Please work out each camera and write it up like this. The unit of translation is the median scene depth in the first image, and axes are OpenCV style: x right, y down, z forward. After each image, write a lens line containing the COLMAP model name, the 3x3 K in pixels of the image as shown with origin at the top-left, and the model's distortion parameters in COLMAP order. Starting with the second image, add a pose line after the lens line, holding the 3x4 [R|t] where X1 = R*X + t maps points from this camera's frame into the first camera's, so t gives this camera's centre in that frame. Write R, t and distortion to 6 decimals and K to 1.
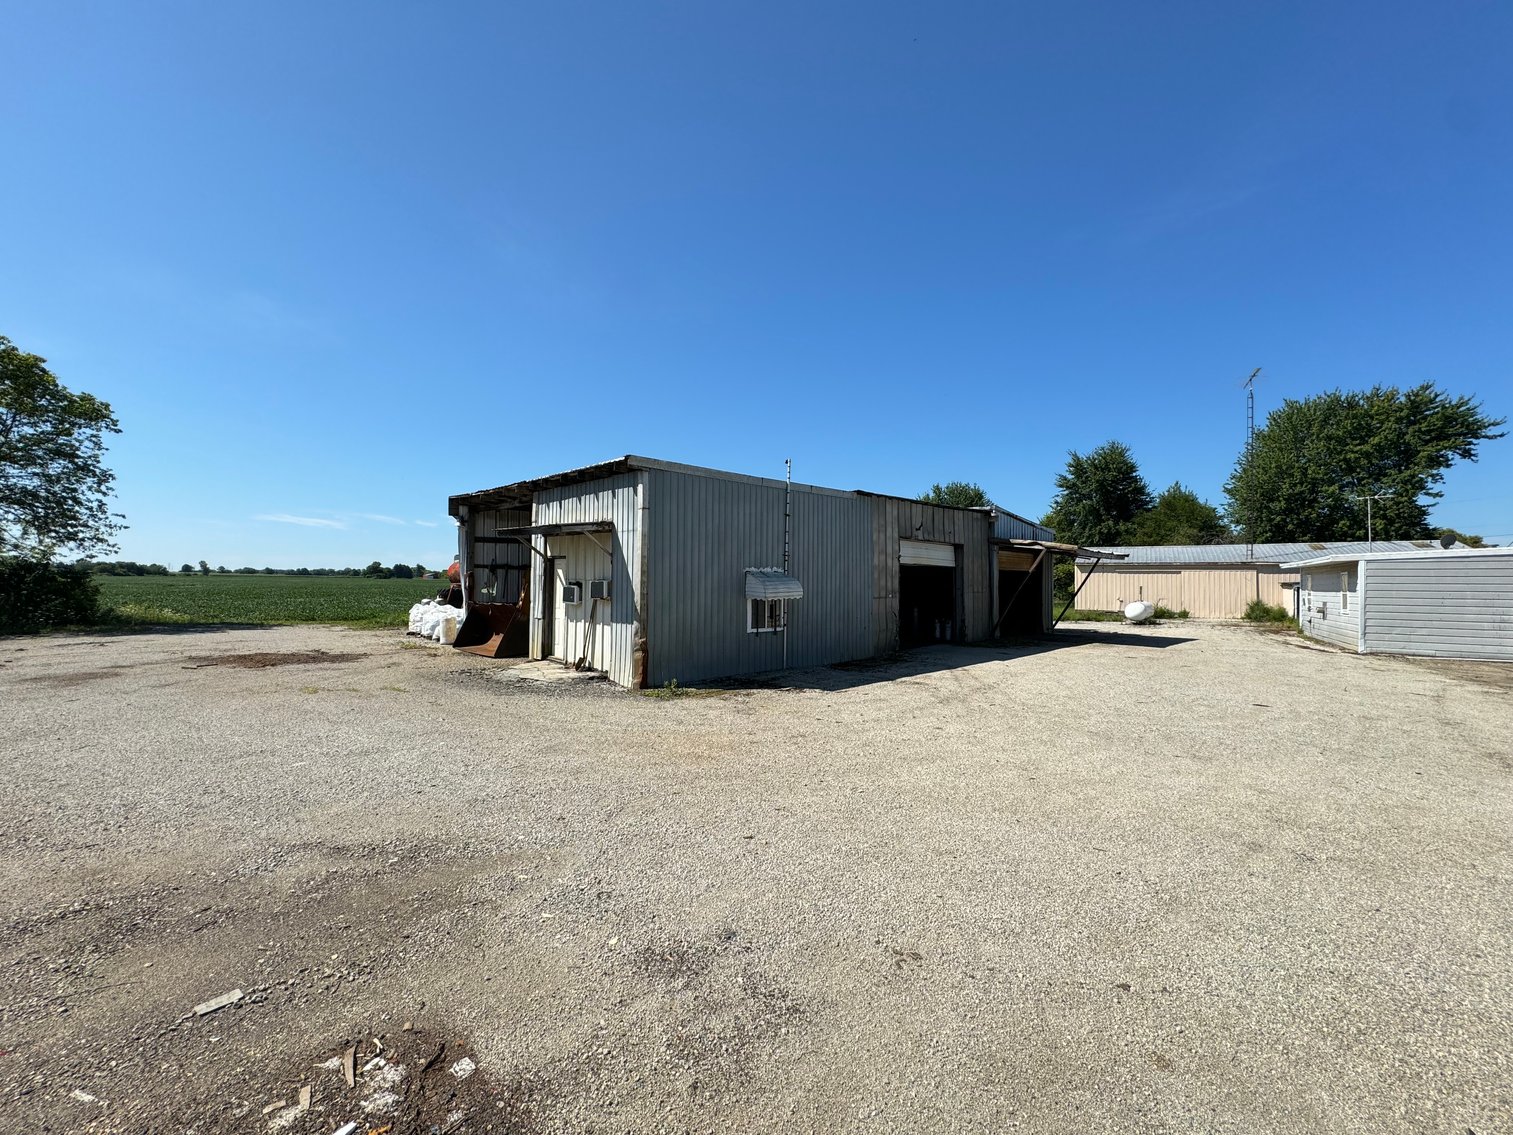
lens RADIAL K [[603.6, 0, 753.3], [0, 603.6, 569.2], [0, 0, 1]] dist [0.003370, 0.000680]
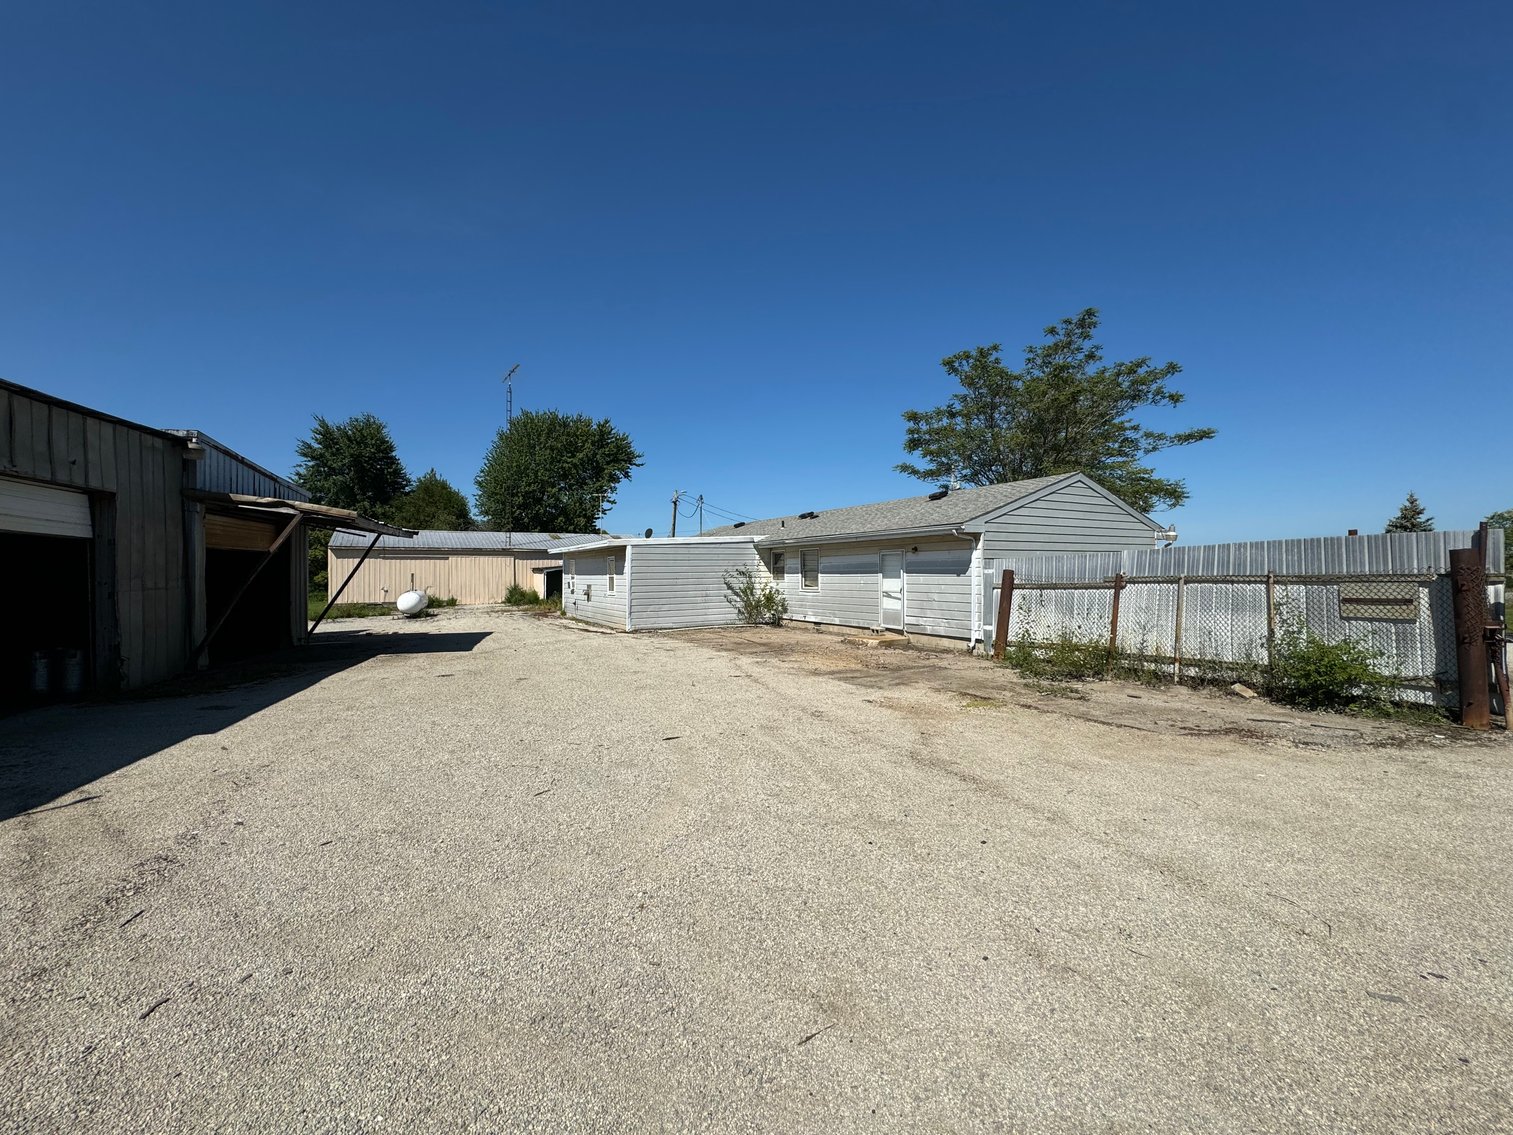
lens RADIAL K [[603.6, 0, 753.7], [0, 603.6, 566.8], [0, 0, 1]] dist [0.003370, 0.000680]
pose [[0.439980, -0.006834, 0.897982, 0.066119], [-0.007348, 0.999910, 0.011210, 0.004833], [-0.897978, -0.011531, 0.439890, 0.156045]]
